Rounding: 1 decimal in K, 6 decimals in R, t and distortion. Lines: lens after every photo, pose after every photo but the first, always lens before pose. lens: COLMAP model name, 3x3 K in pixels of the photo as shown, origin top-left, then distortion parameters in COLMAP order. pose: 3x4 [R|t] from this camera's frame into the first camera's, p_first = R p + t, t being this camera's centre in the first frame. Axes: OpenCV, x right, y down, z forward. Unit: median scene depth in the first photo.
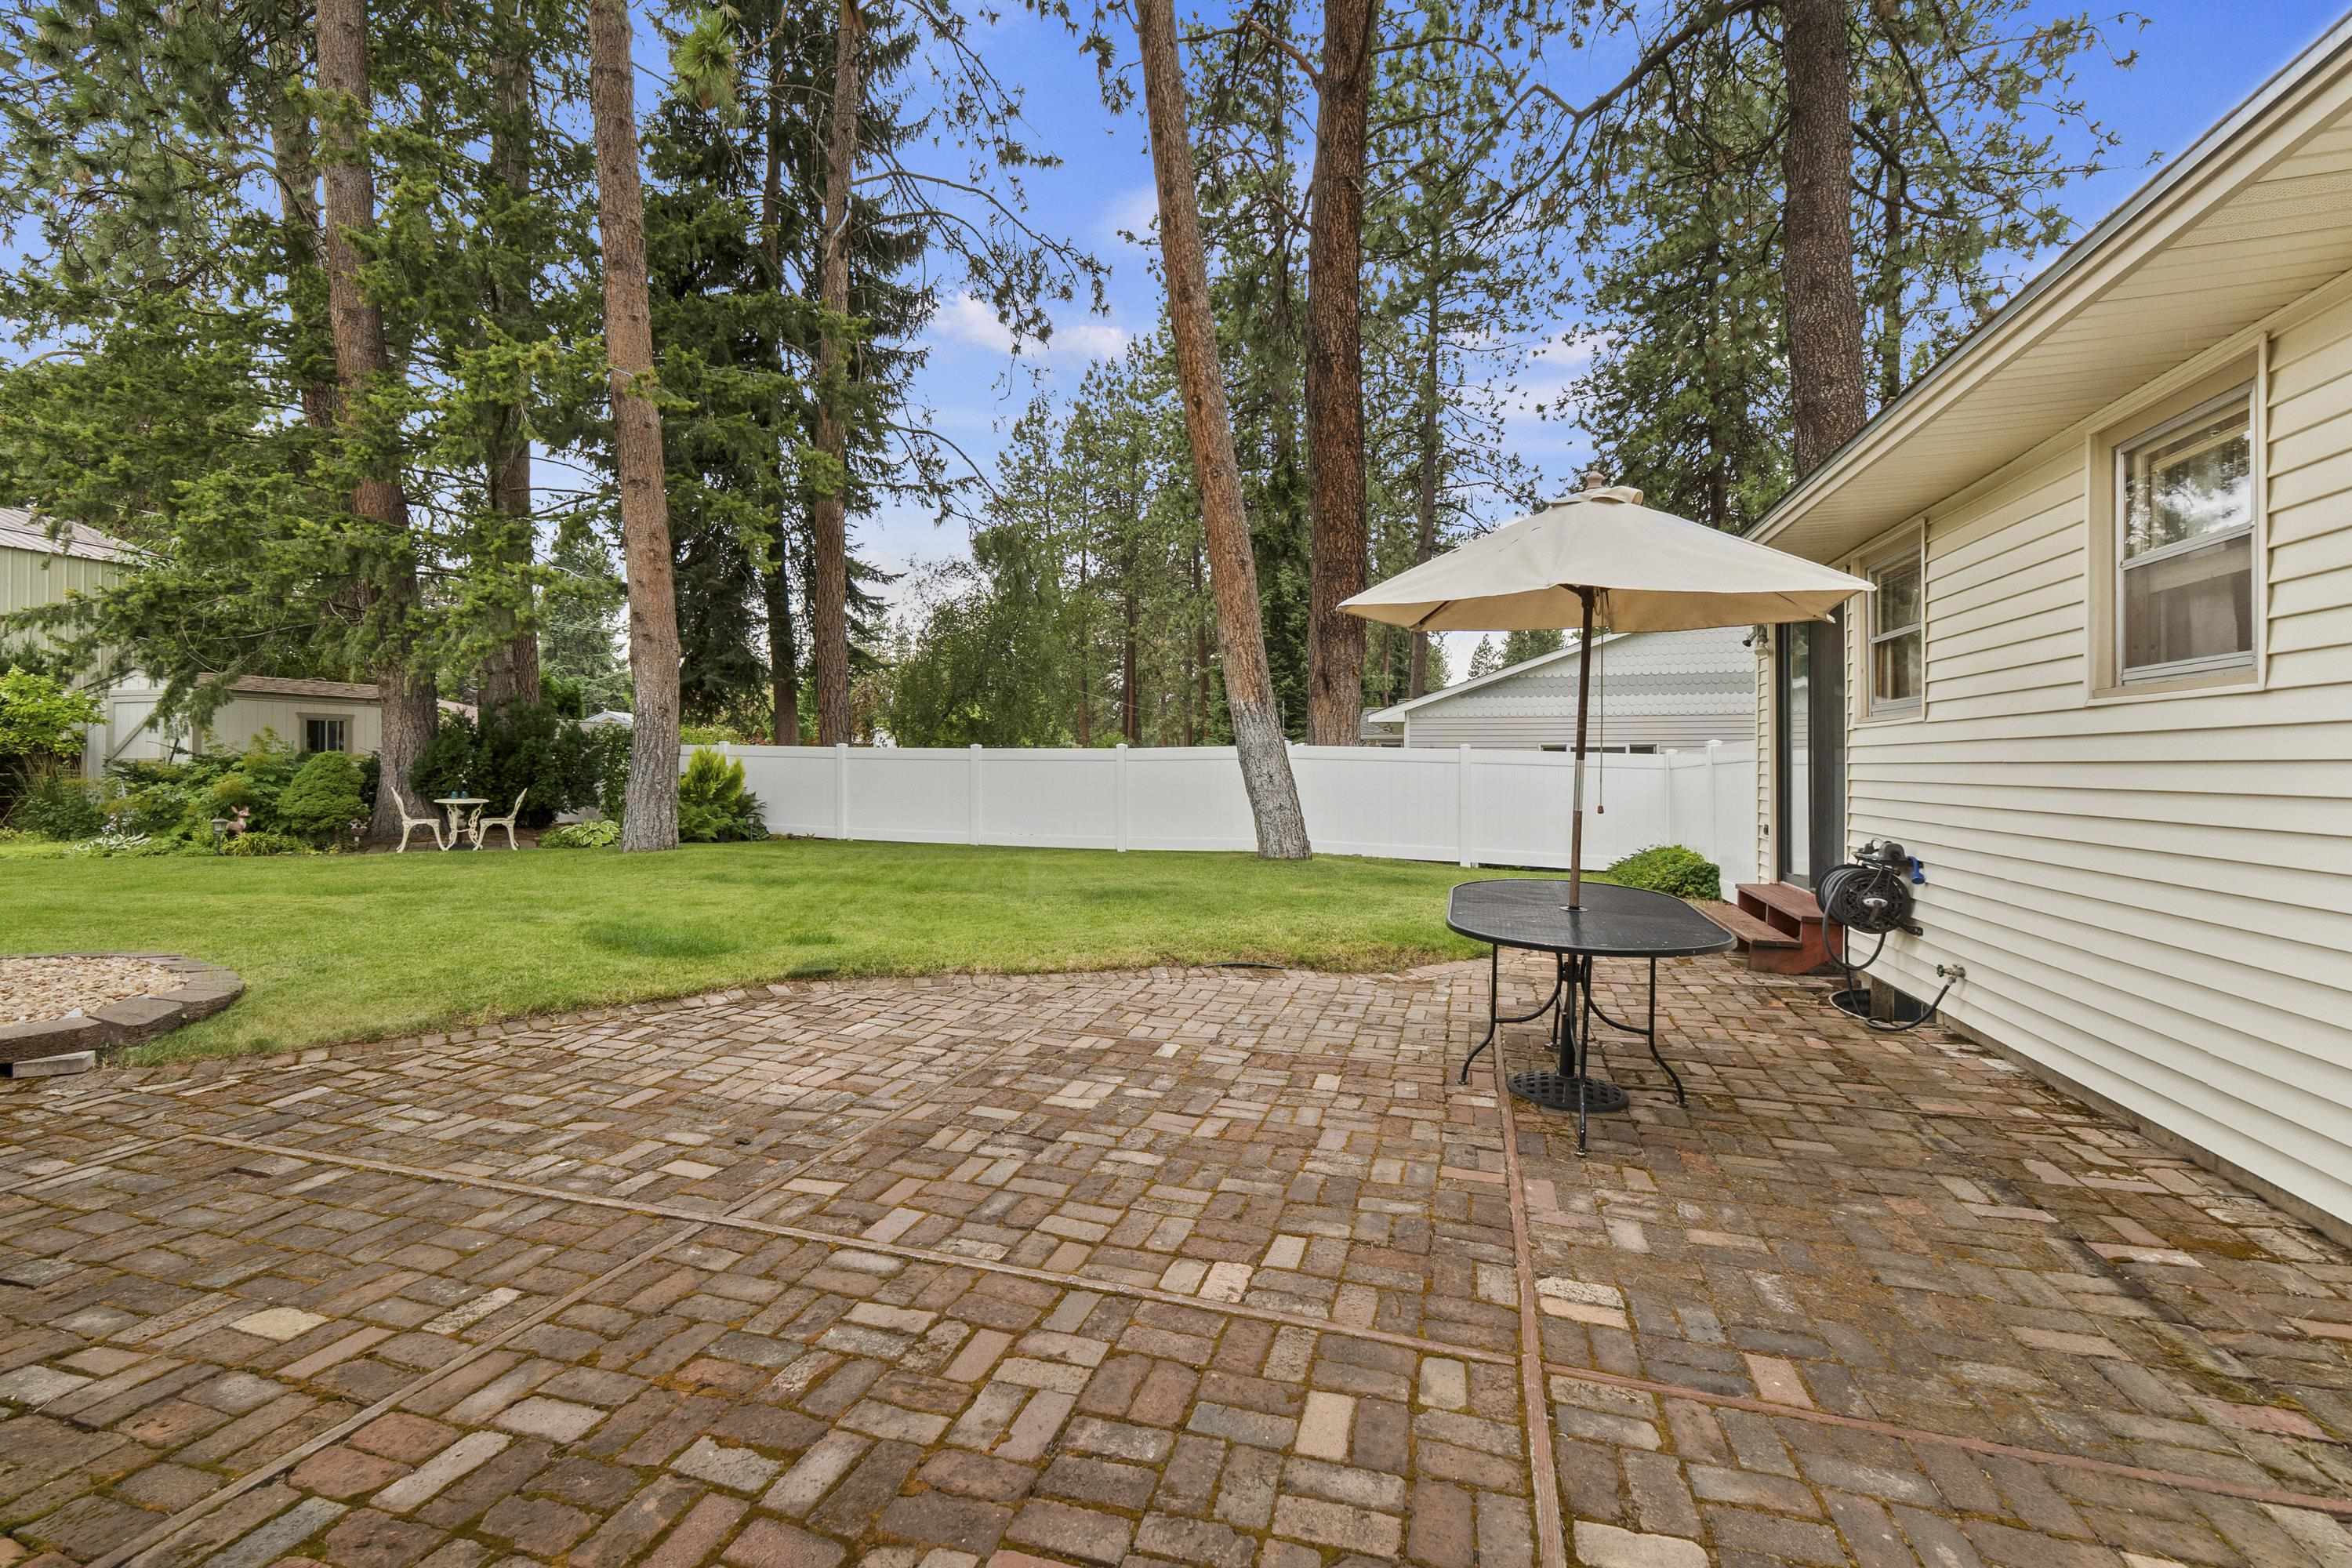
lens RADIAL K [[997.5, 0, 1166.1], [0, 997.5, 759.9], [0, 0, 1]] dist [0.002593, 0.002055]
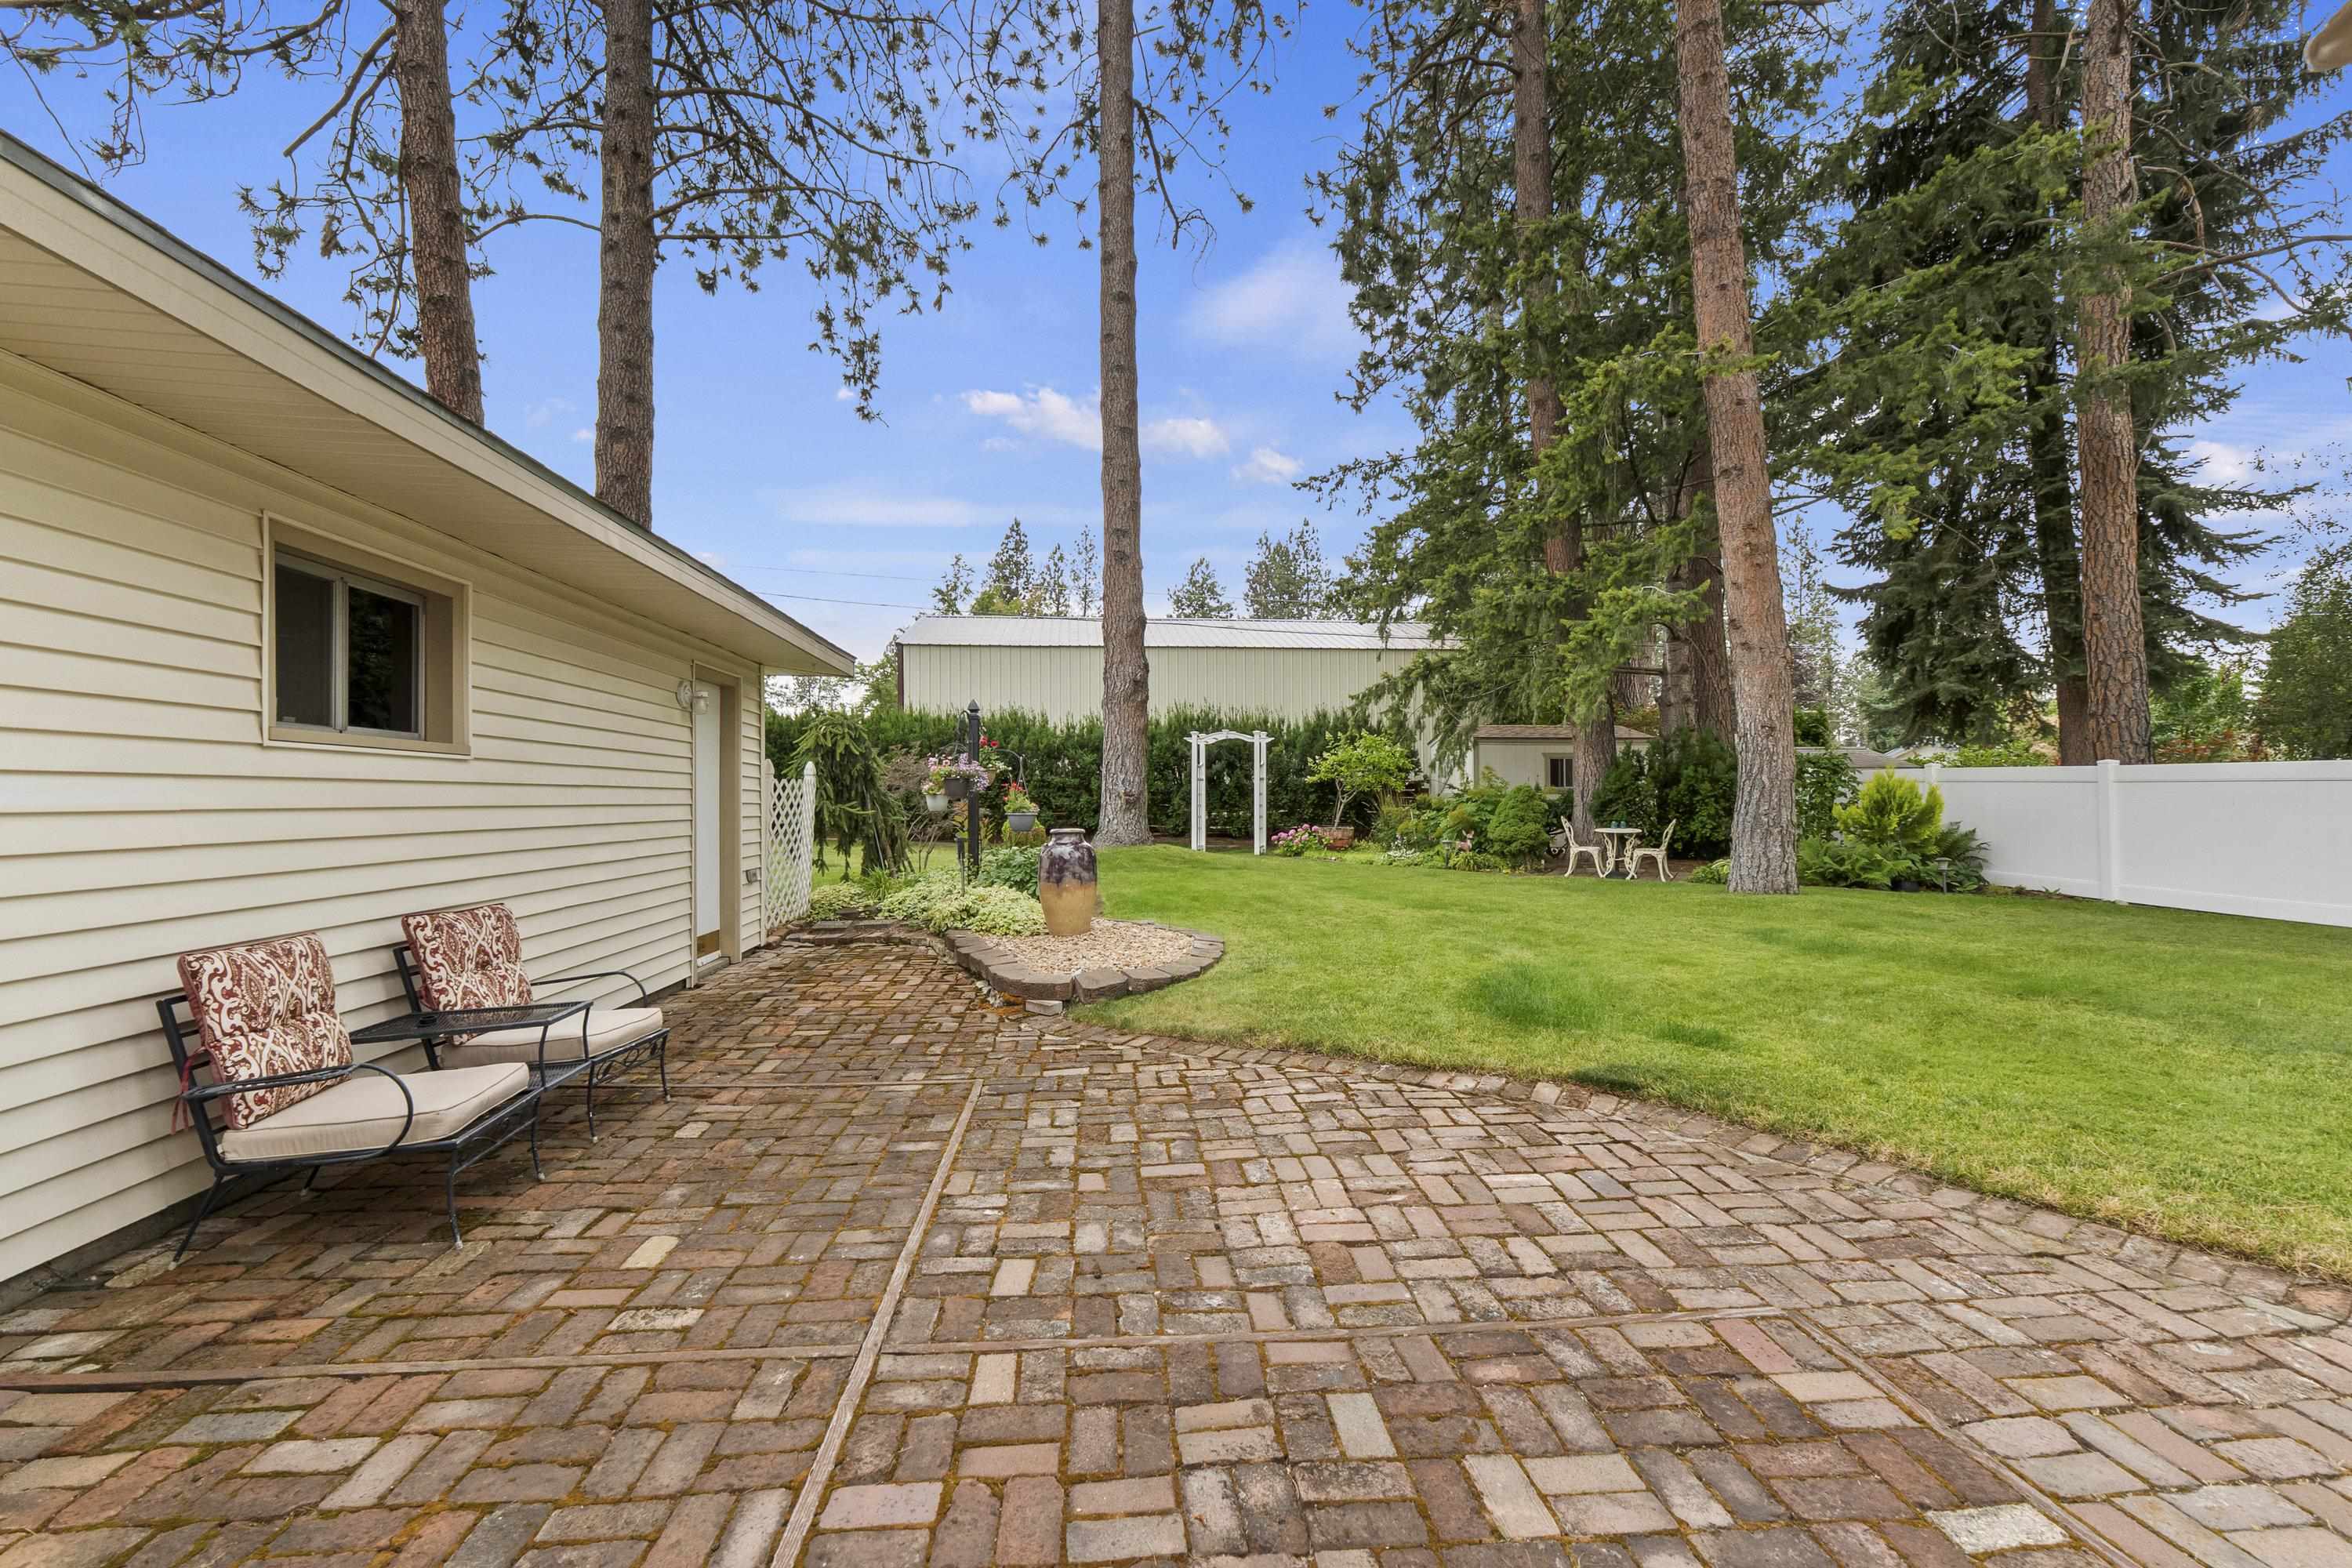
lens RADIAL K [[997.5, 0, 1205.5], [0, 997.5, 776.1], [0, 0, 1]] dist [0.002593, 0.002055]
pose [[0.378082, -0.027326, -0.925369, 0.237752], [0.011632, 0.999626, -0.024766, 0.014286], [0.925699, -0.001401, 0.378258, 0.564602]]
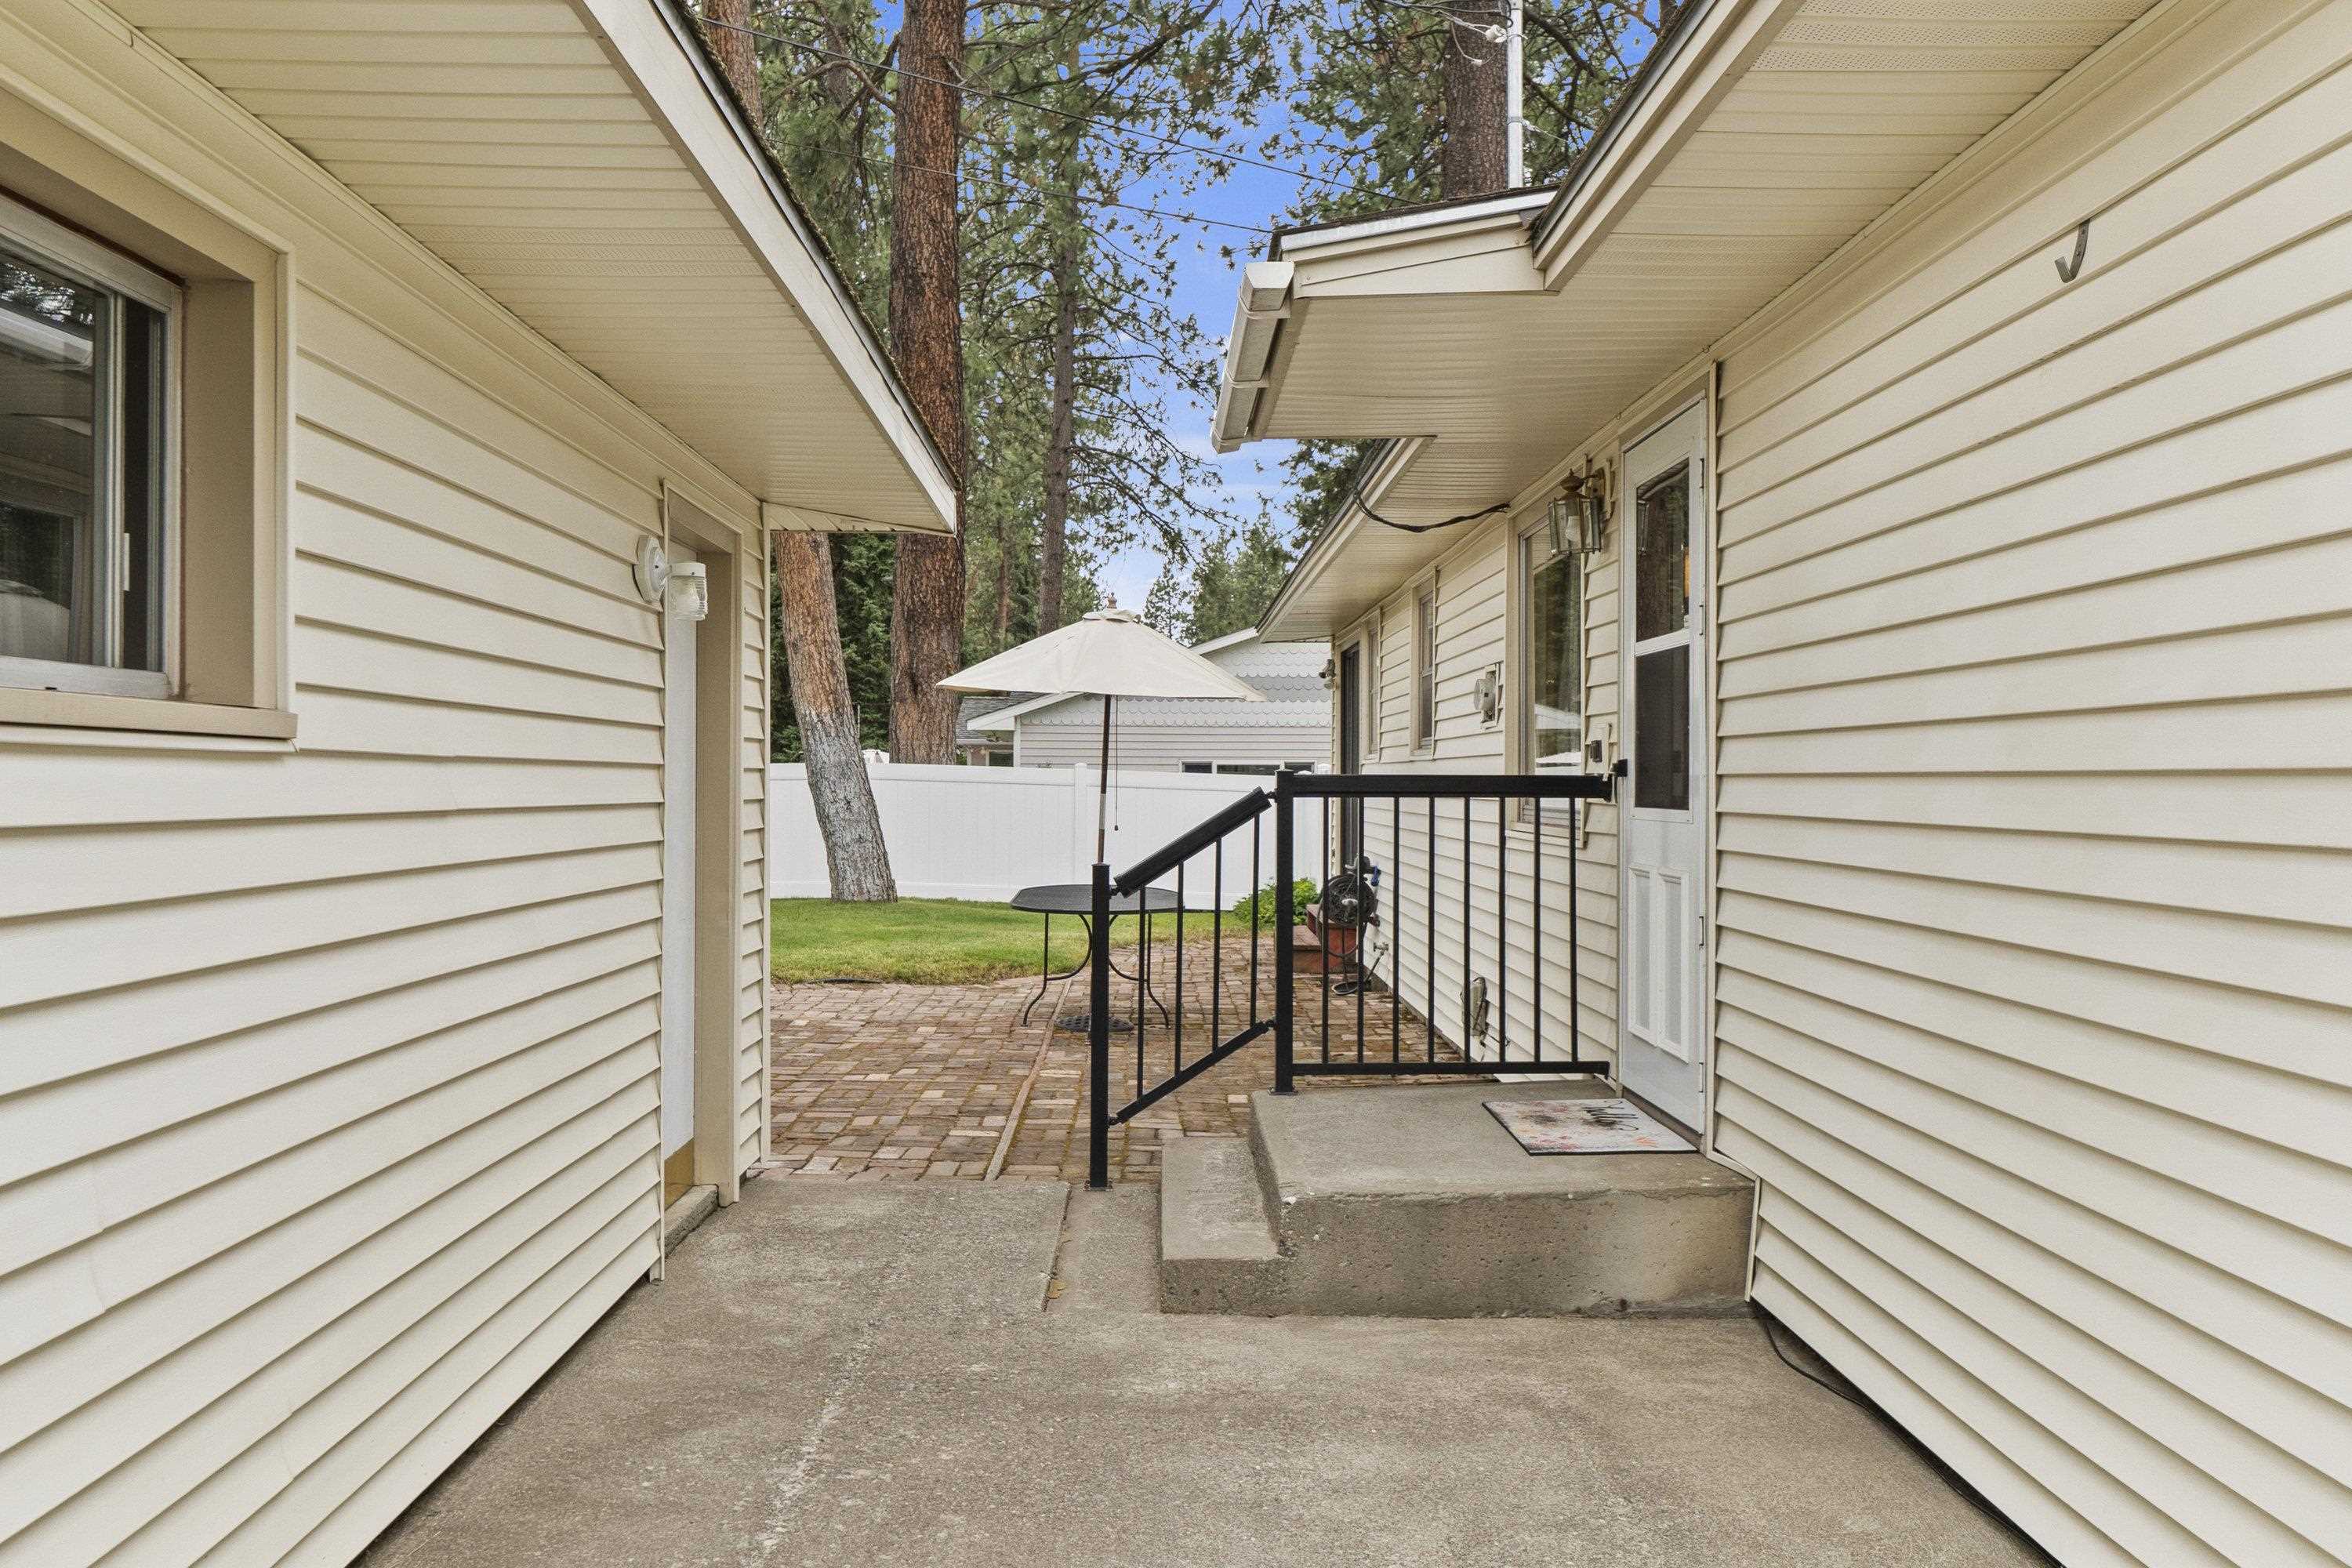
lens RADIAL K [[1850.4, 0, 1176.3], [0, 1850.4, 779.8], [0, 0, 1]] dist [-0.006212, -0.000601]
pose [[0.952777, 0.004823, 0.303633, -0.246912], [-0.006646, 0.999966, 0.004971, -0.028187], [-0.303599, -0.006755, 0.952776, -1.317152]]
